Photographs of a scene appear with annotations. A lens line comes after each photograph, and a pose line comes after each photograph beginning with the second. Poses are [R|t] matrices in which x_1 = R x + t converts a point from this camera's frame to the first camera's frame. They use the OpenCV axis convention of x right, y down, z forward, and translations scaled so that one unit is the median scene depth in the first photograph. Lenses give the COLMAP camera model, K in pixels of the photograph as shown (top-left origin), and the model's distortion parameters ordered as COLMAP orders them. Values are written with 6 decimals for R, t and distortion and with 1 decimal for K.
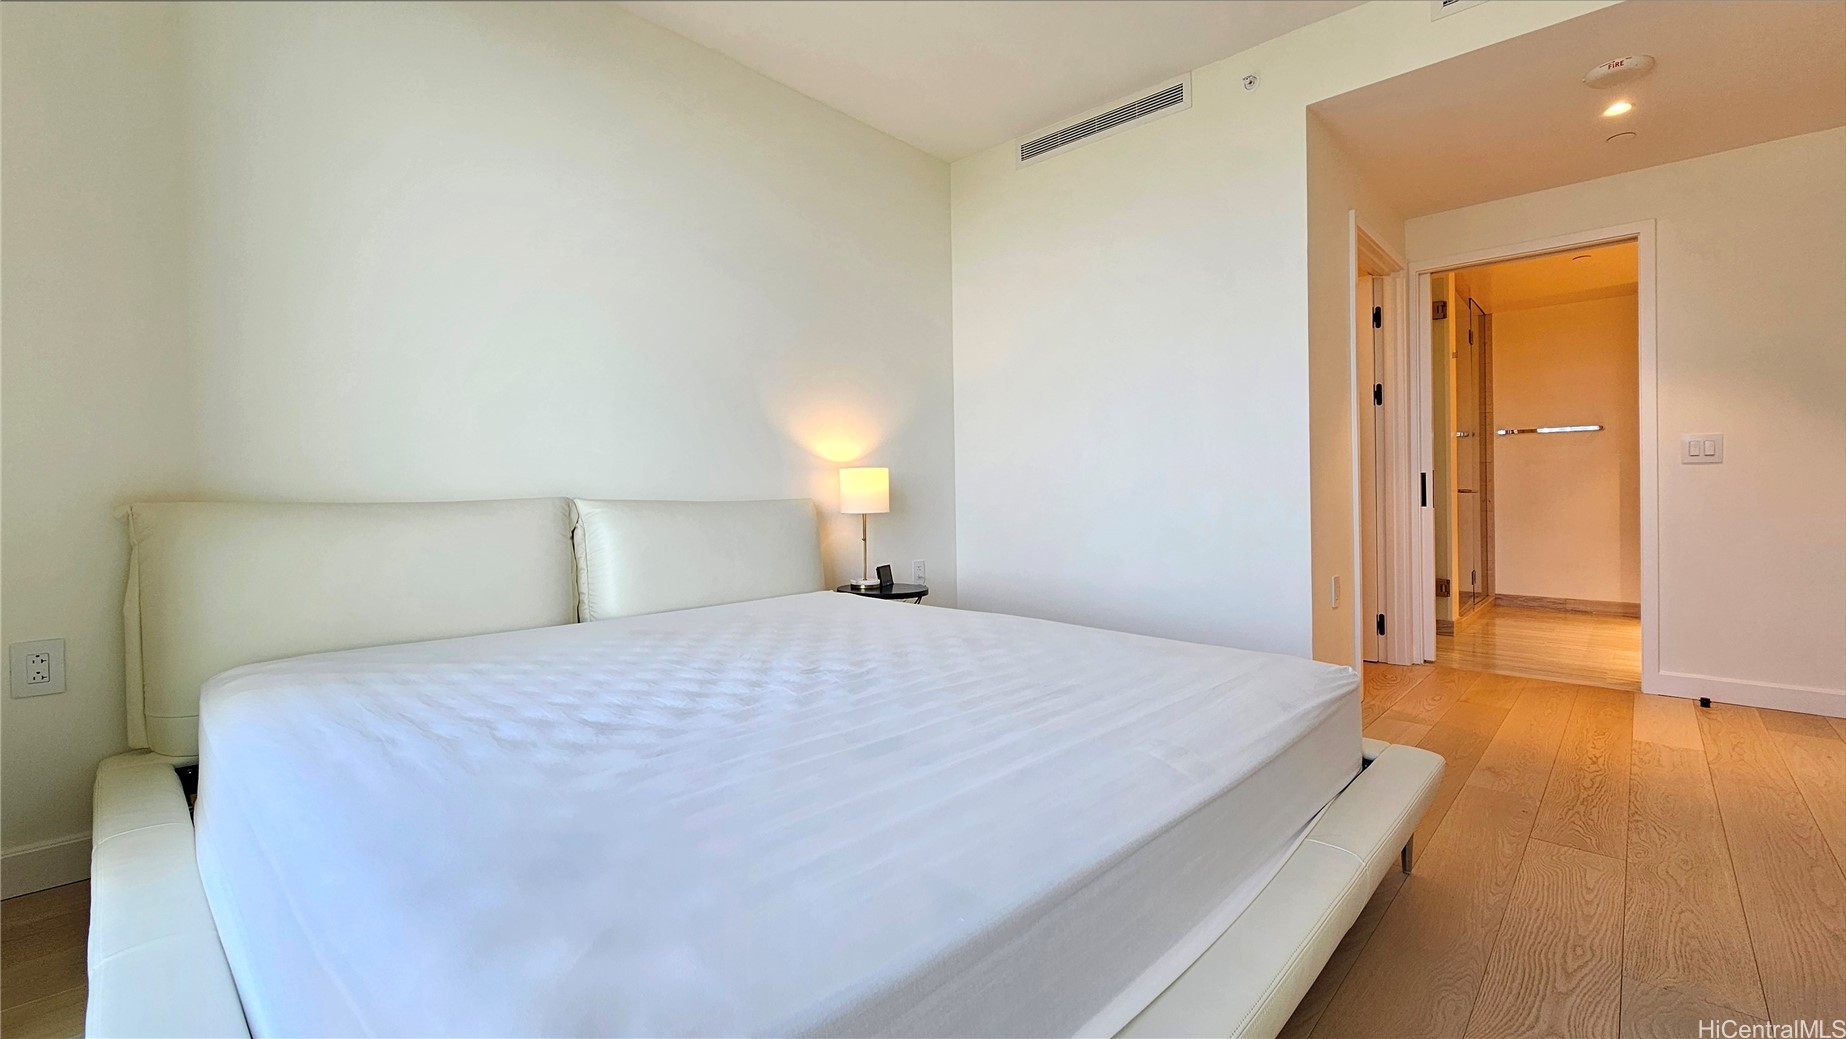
lens RADIAL K [[757.6, 0, 922.8], [0, 757.6, 511.3], [0, 0, 1]] dist [0.000411, 0.001019]
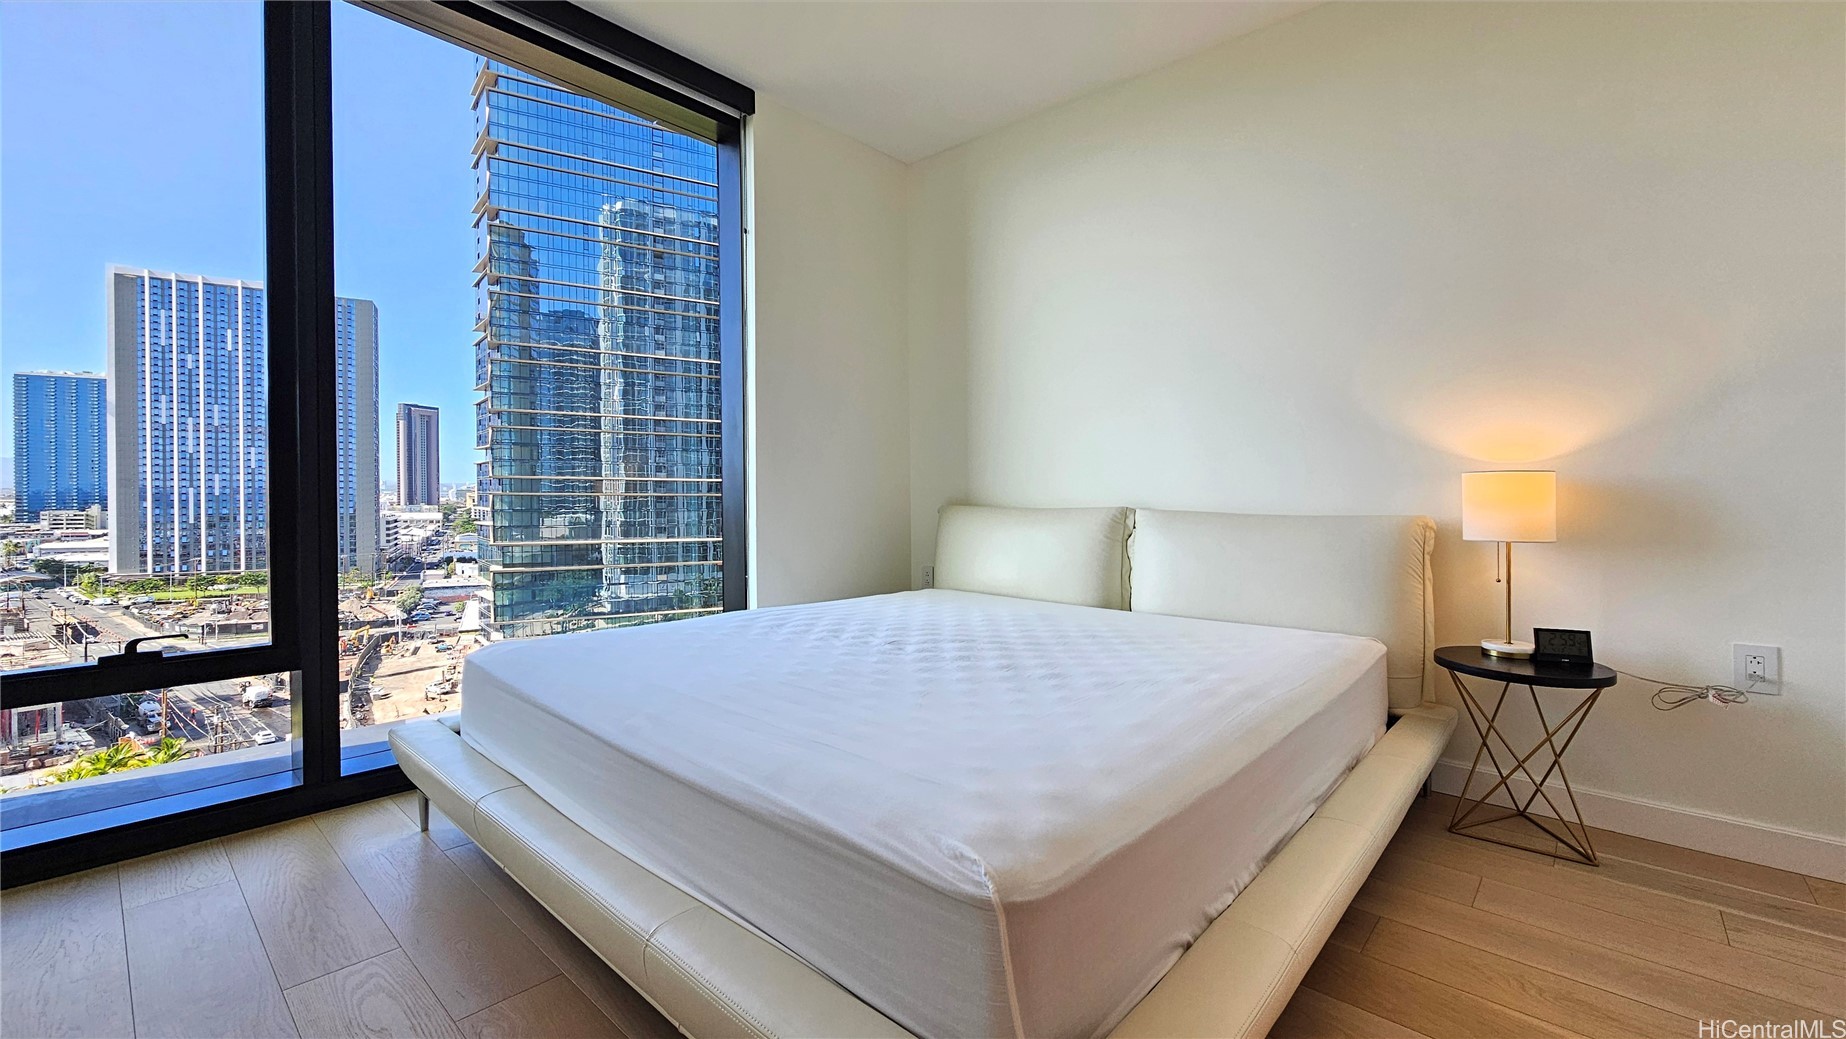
lens RADIAL K [[756.5, 0, 932.0], [0, 756.5, 493.0], [0, 0, 1]] dist [0.000715, 0.000571]
pose [[0.027816, 0.001901, -0.999611, 0.741002], [-0.030243, 0.999542, 0.001059, -0.031517], [0.999155, 0.030202, 0.027861, 0.653777]]
